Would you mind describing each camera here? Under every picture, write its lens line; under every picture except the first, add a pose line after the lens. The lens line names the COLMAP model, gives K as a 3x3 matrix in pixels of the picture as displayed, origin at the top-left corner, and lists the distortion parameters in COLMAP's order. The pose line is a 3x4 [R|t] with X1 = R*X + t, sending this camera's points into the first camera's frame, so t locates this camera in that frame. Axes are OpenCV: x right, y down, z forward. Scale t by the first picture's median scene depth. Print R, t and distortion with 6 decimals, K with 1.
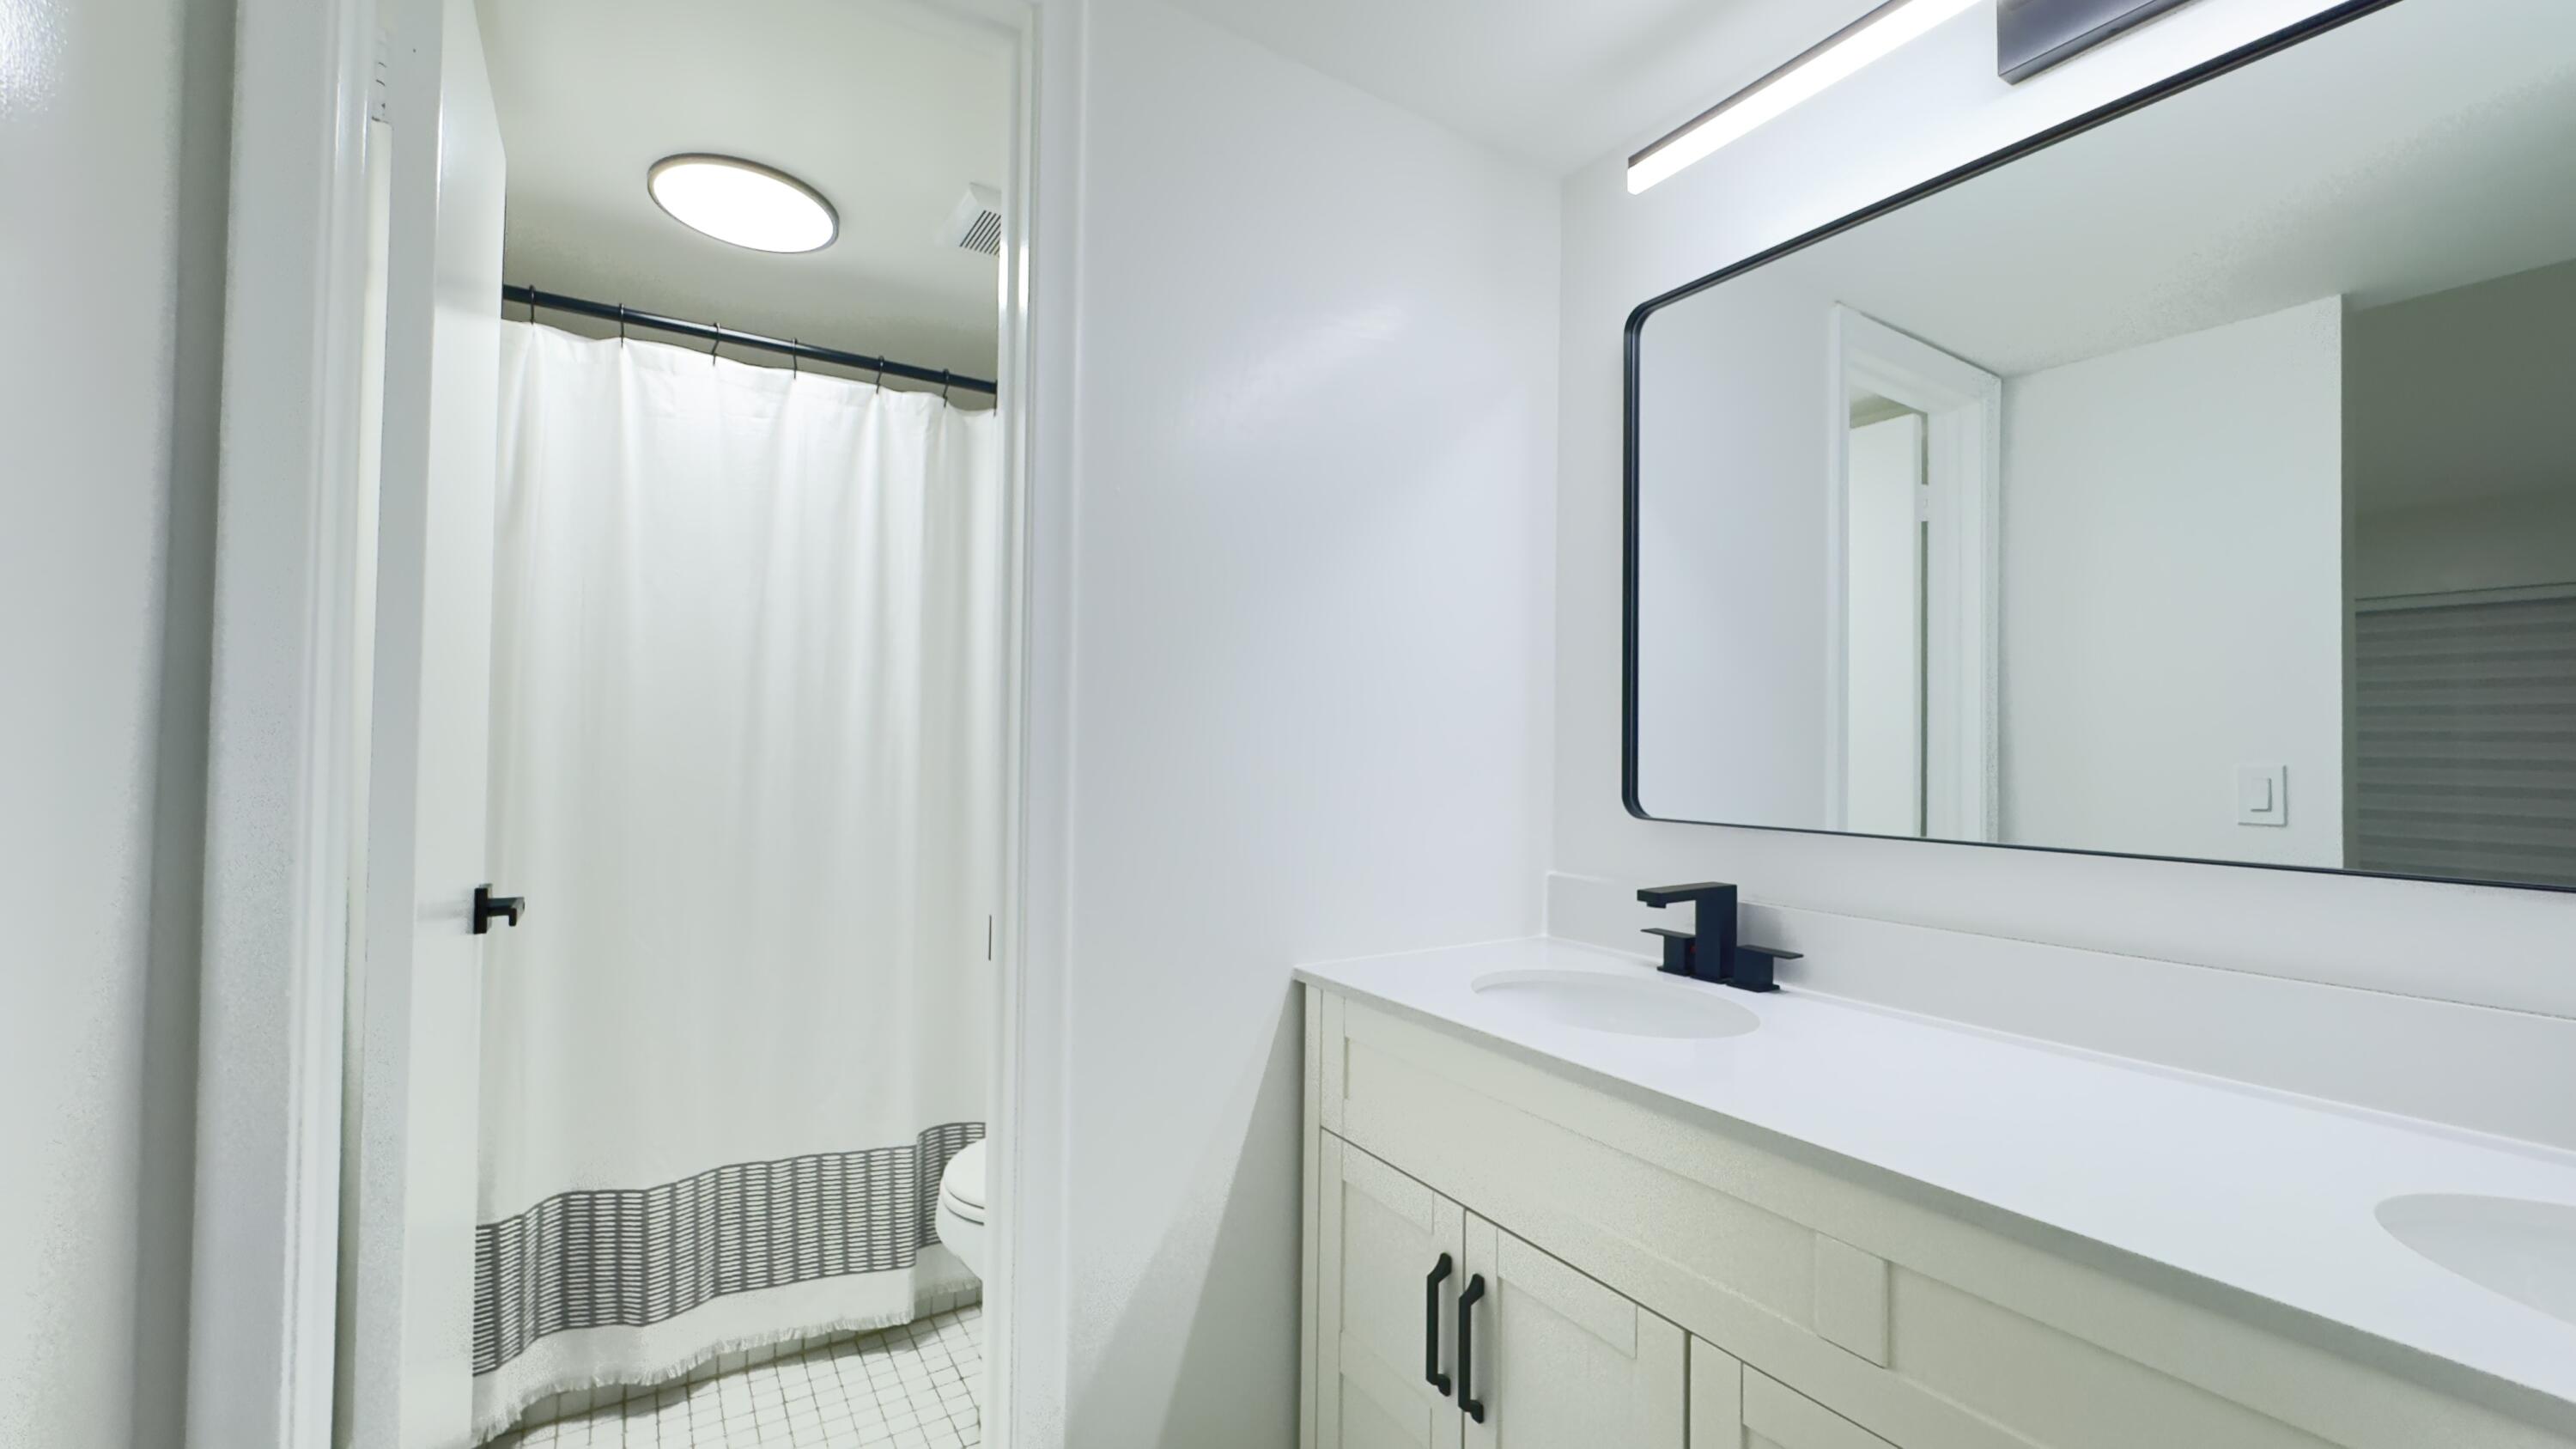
lens RADIAL K [[1034.8, 0, 1288.8], [0, 1034.8, 727.6], [0, 0, 1]] dist [-0.005077, 0.000244]
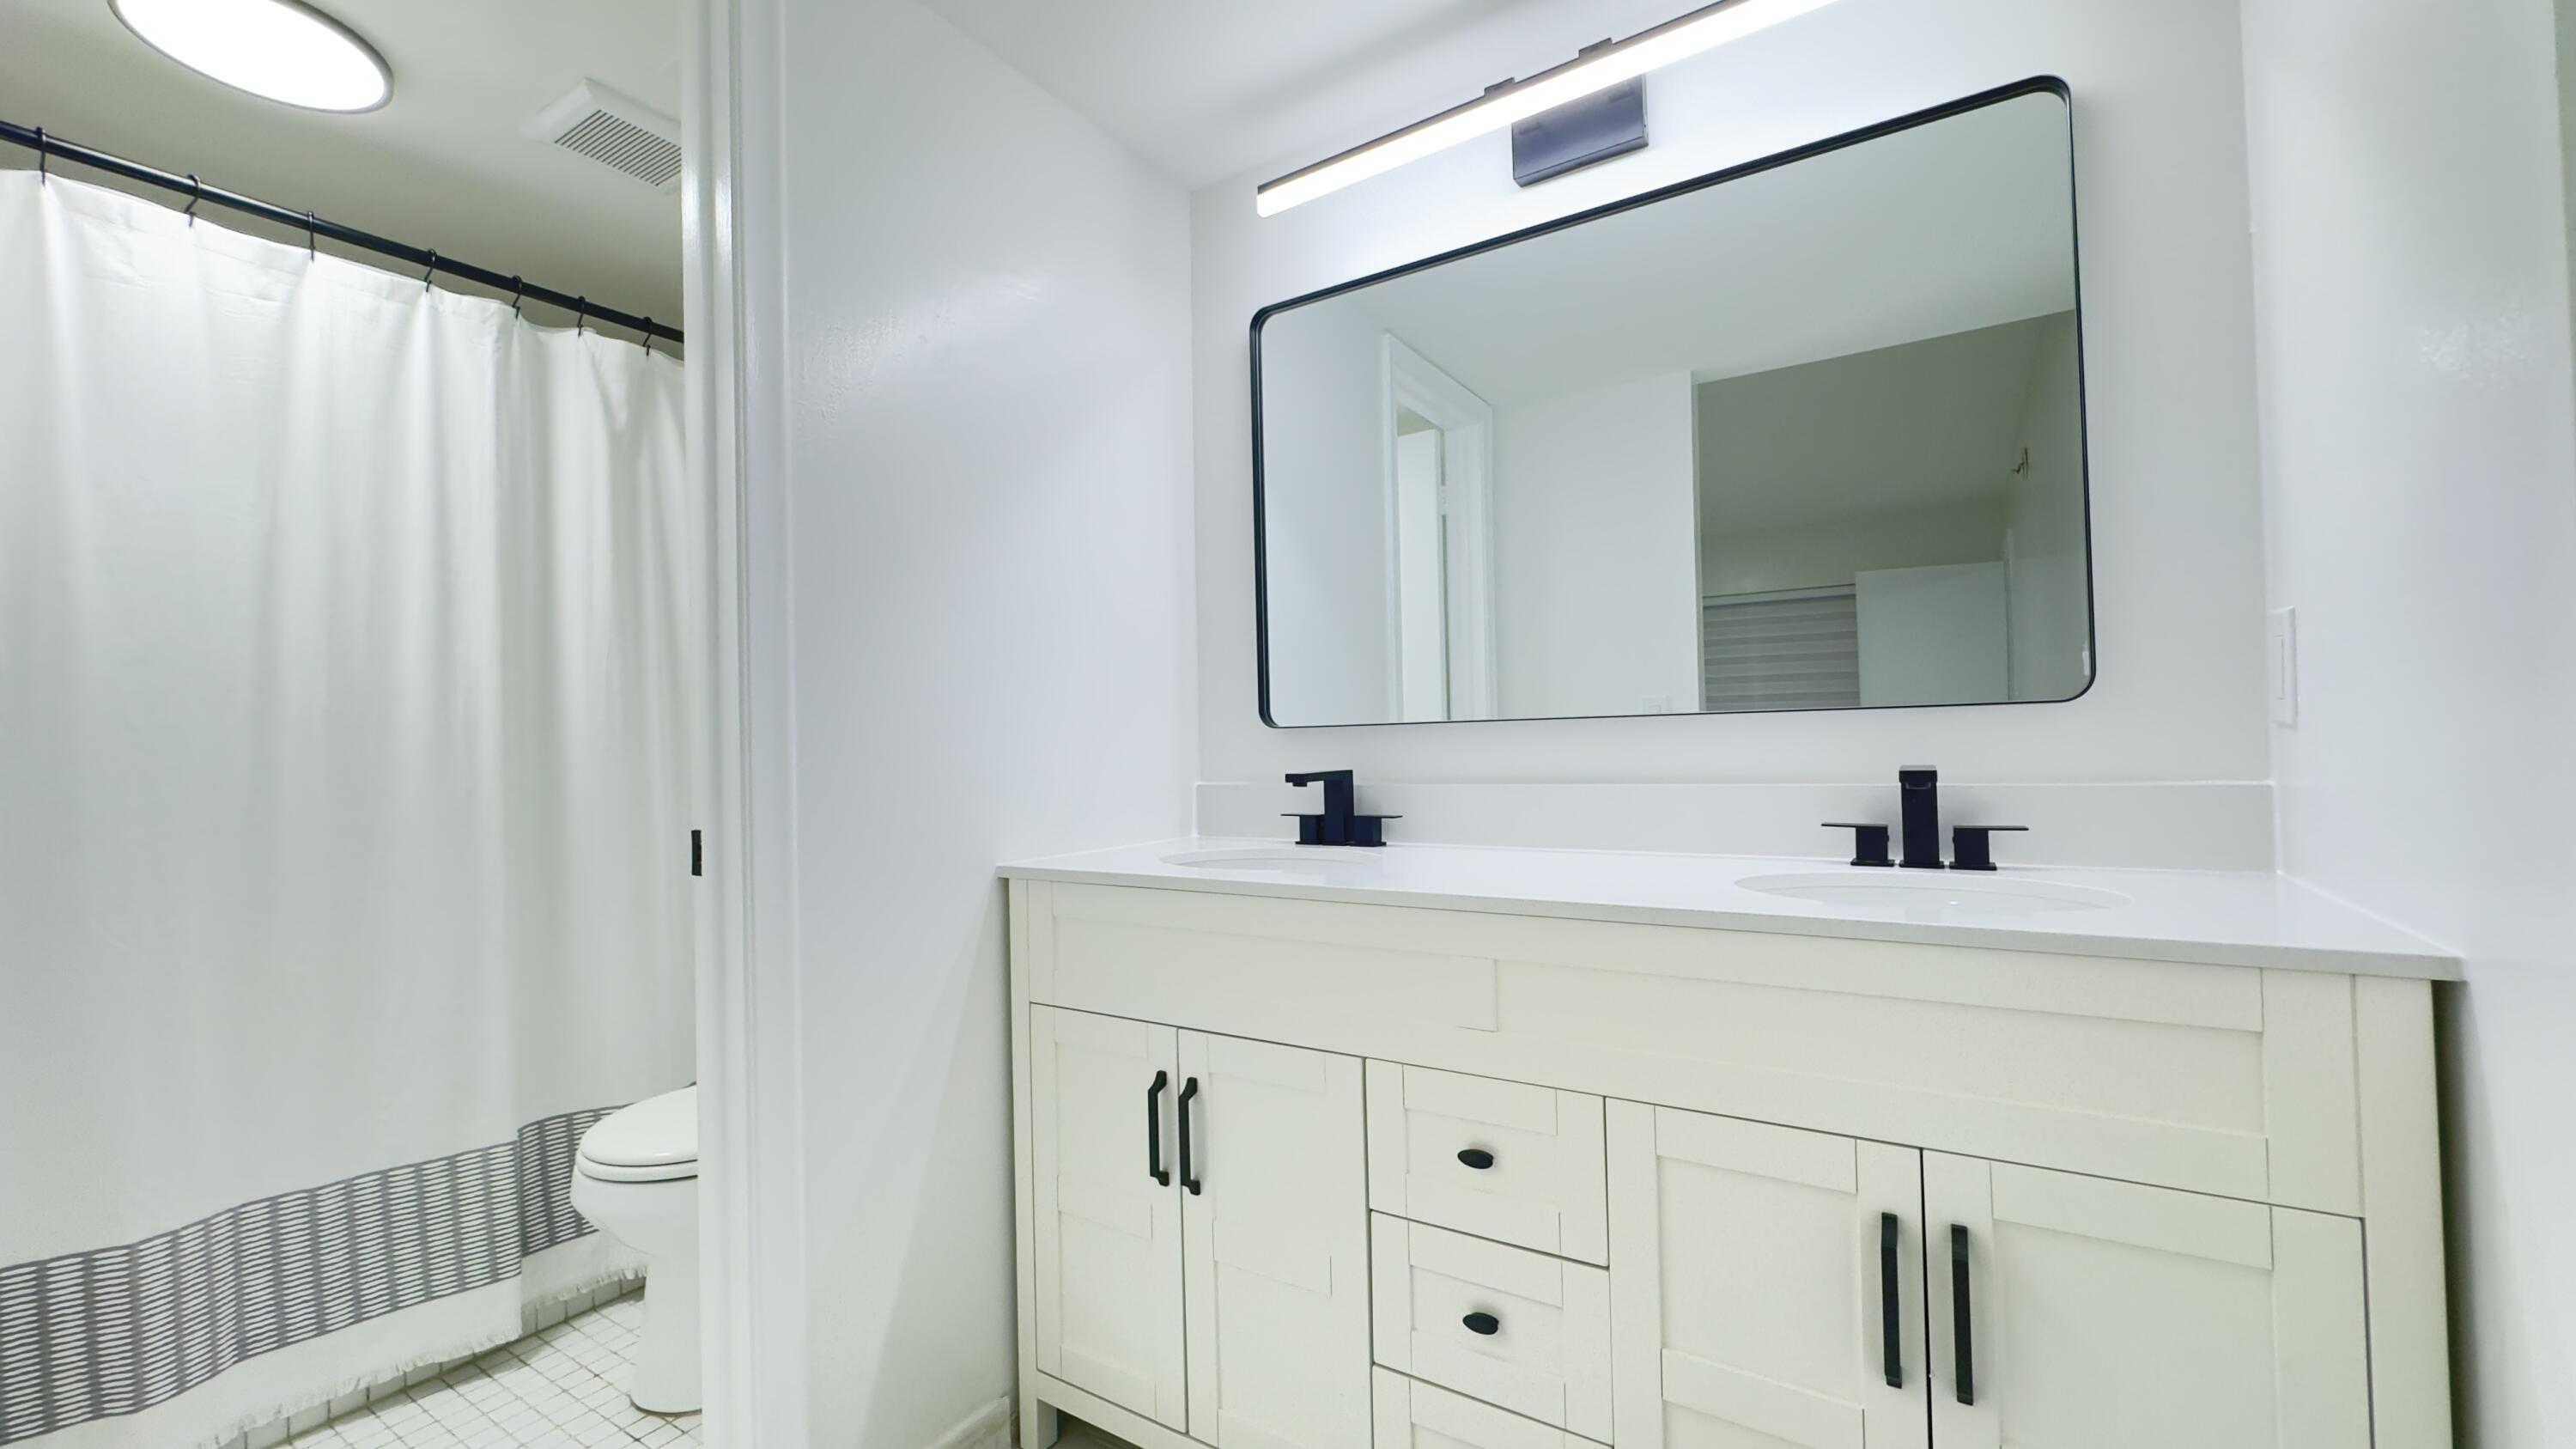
lens RADIAL K [[1034.8, 0, 1287.8], [0, 1034.8, 730.2], [0, 0, 1]] dist [-0.005077, 0.000244]
pose [[0.909632, -0.028453, 0.414438, -0.125412], [0.026533, 0.999594, 0.010389, 0.063463], [-0.414566, 0.001547, 0.910018, -0.100506]]
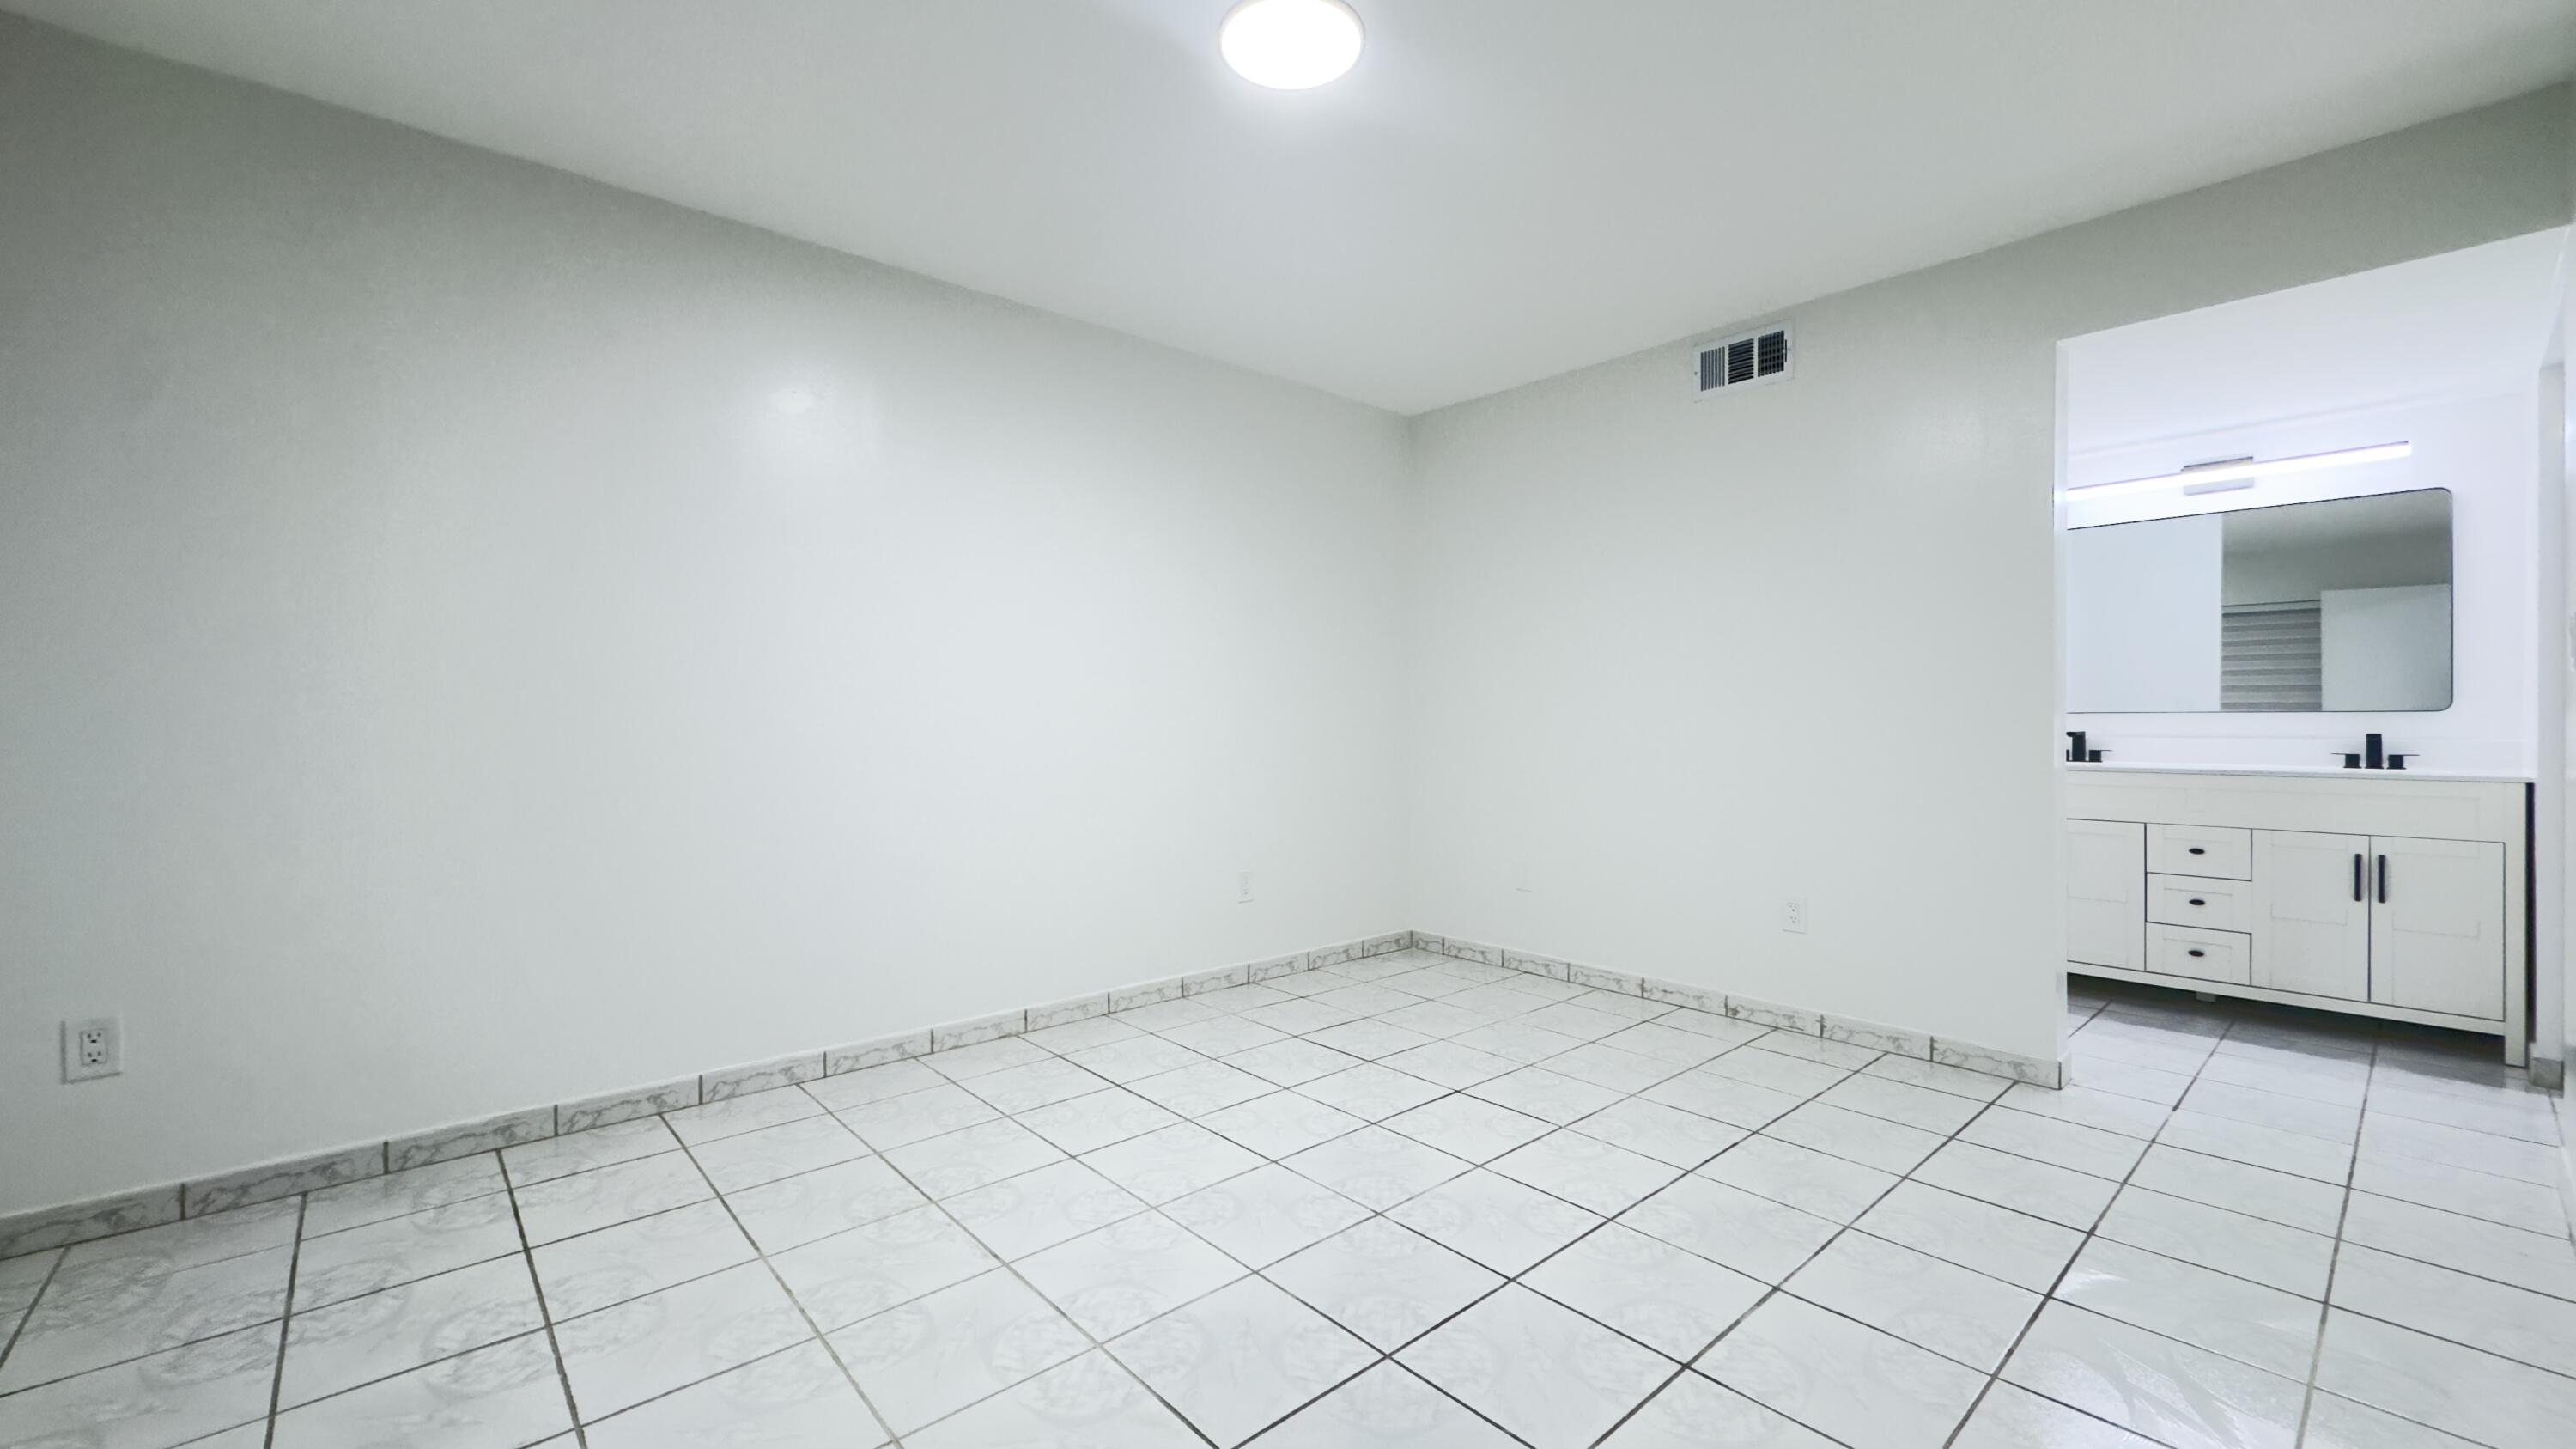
lens RADIAL K [[1034.8, 0, 1282.1], [0, 1034.8, 722.6], [0, 0, 1]] dist [-0.005077, 0.000244]
pose [[0.988001, -0.010366, 0.154099, -1.785227], [0.006800, 0.999697, 0.023653, 0.026573], [-0.154298, -0.022321, 0.987772, -1.242189]]
